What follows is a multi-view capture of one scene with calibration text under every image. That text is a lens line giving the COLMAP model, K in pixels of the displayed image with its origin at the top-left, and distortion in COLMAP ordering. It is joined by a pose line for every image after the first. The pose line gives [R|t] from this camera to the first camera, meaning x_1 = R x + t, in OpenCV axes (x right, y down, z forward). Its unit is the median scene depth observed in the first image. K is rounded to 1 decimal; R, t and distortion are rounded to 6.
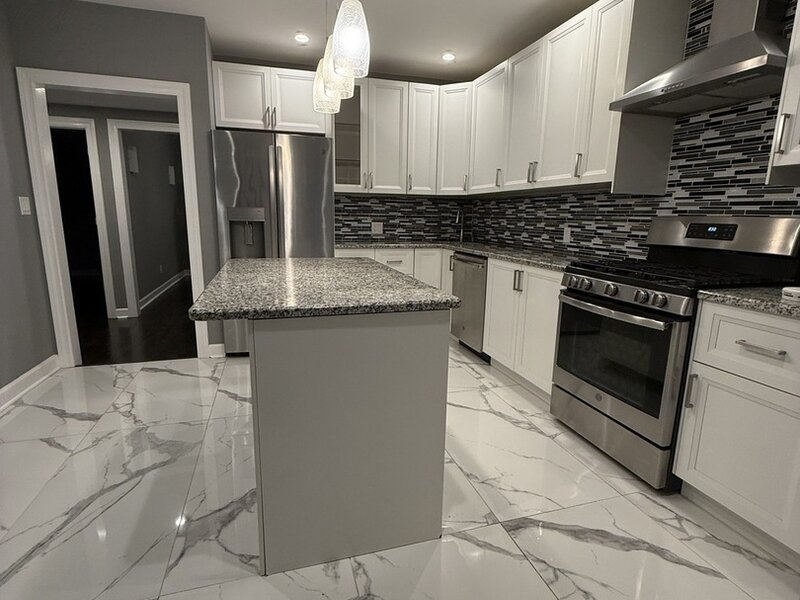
lens RADIAL K [[424.3, 0, 398.2], [0, 424.3, 297.9], [0, 0, 1]] dist [0.005529, -0.001392]
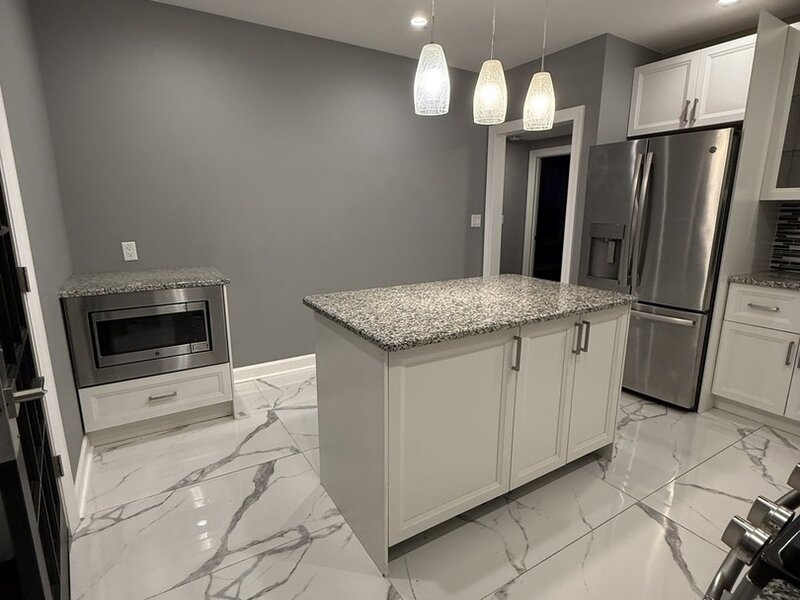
lens RADIAL K [[424.3, 0, 399.0], [0, 424.3, 299.4], [0, 0, 1]] dist [0.005529, -0.001392]
pose [[0.259637, 0.196946, -0.945411, 0.467990], [-0.183566, 0.971199, 0.151906, -0.115222], [0.948099, 0.134105, 0.288311, 0.331634]]
